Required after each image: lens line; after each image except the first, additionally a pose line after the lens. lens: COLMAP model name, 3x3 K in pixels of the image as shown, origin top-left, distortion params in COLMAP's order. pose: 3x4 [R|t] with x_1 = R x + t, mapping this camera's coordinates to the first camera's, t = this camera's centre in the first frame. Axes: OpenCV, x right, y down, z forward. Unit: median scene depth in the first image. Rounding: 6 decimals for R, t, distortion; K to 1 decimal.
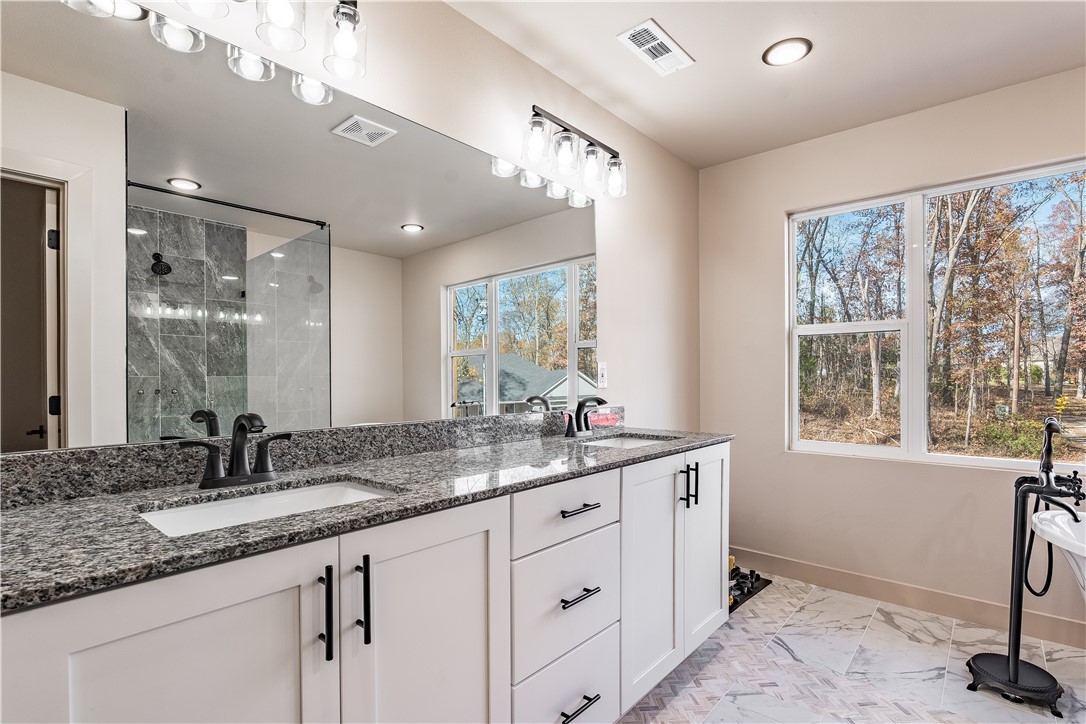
lens RADIAL K [[515.7, 0, 543.1], [0, 515.7, 357.9], [0, 0, 1]] dist [-0.010606, 0.001768]
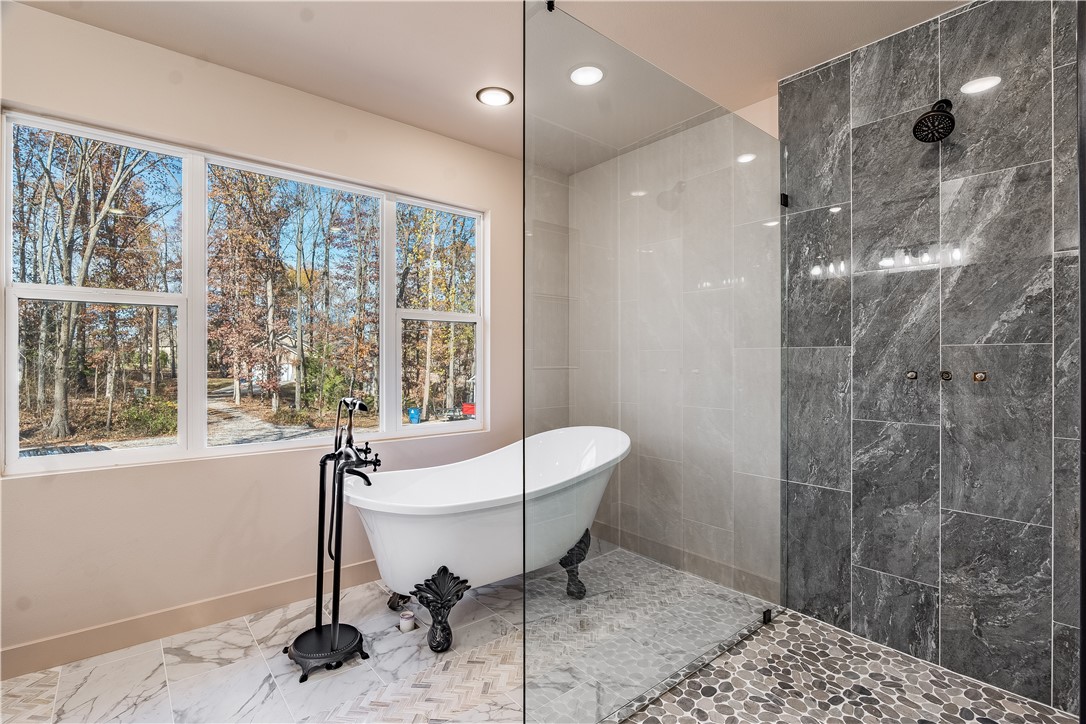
lens RADIAL K [[515.7, 0, 543.1], [0, 515.7, 357.9], [0, 0, 1]] dist [-0.010606, 0.001768]
pose [[0.161135, 0.005470, 0.986917, -0.041071], [-0.036078, 0.999349, 0.000352, 0.008188], [-0.986273, -0.035662, 0.161227, 0.268205]]
